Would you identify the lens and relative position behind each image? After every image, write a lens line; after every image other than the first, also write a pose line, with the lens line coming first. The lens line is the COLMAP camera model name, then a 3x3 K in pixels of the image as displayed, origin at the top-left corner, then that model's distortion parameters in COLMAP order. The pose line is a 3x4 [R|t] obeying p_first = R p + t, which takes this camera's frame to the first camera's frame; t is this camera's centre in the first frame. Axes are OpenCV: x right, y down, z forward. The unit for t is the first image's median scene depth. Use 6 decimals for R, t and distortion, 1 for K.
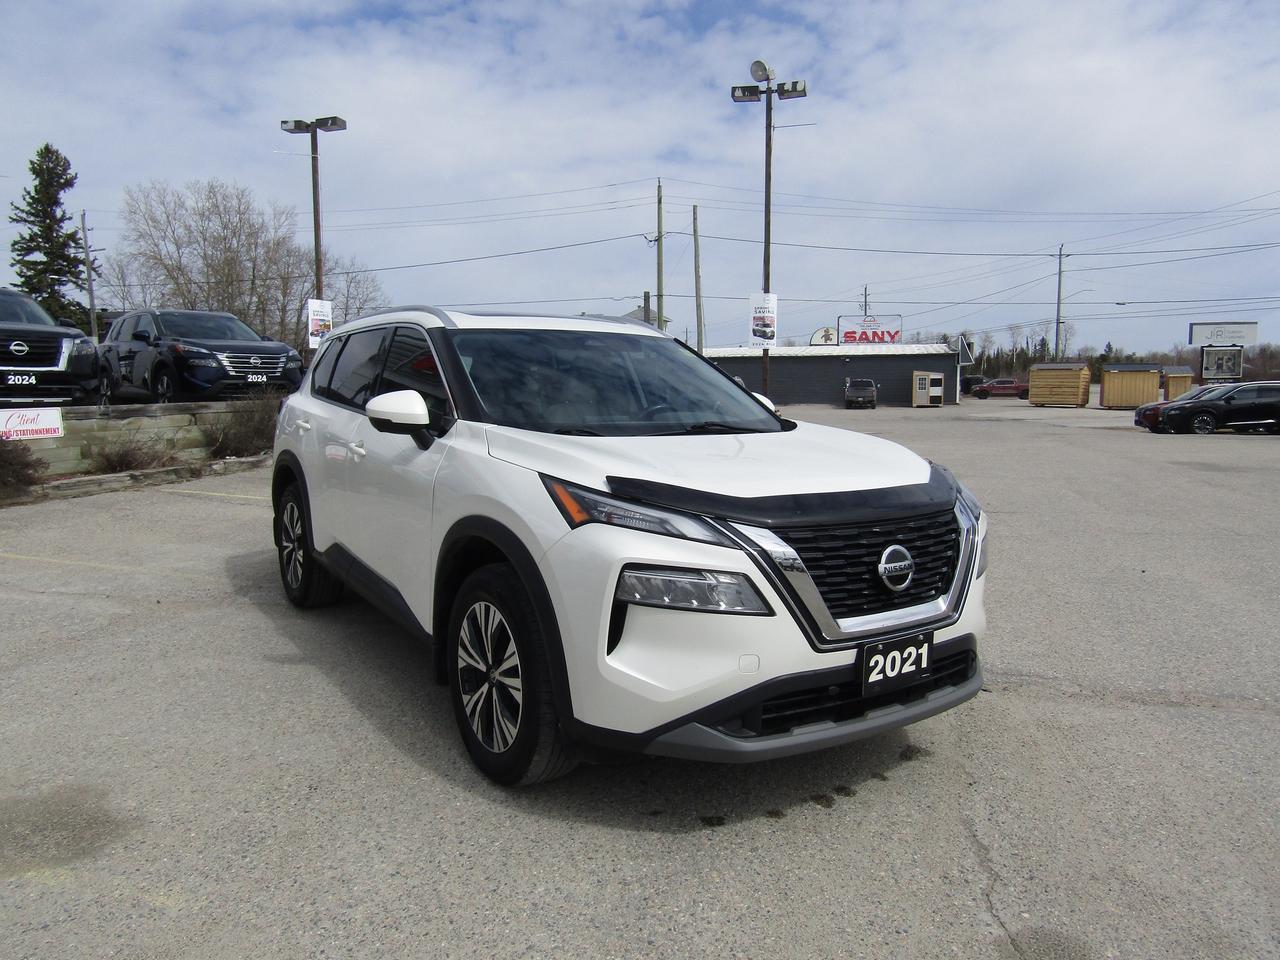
lens RADIAL K [[943.0, 0, 636.0], [0, 943.0, 476.1], [0, 0, 1]] dist [-0.023442, 0.020058]
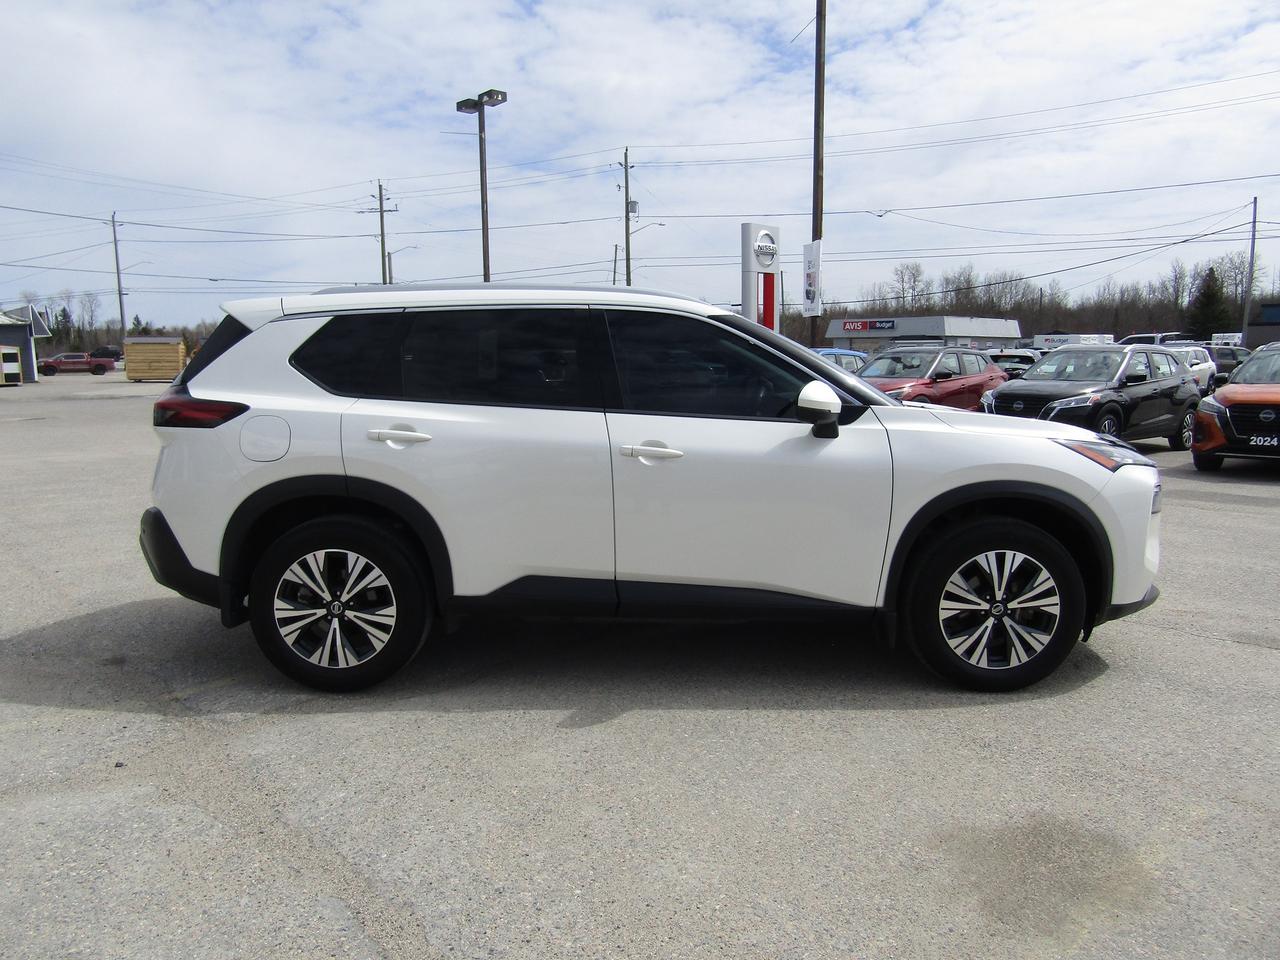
lens RADIAL K [[943.0, 0, 640.2], [0, 943.0, 478.2], [0, 0, 1]] dist [-0.023442, 0.020058]
pose [[0.504033, -0.113000, 0.856261, -0.212246], [0.085989, 0.993044, 0.080434, -0.014801], [-0.859393, 0.033087, 0.510243, 0.113745]]
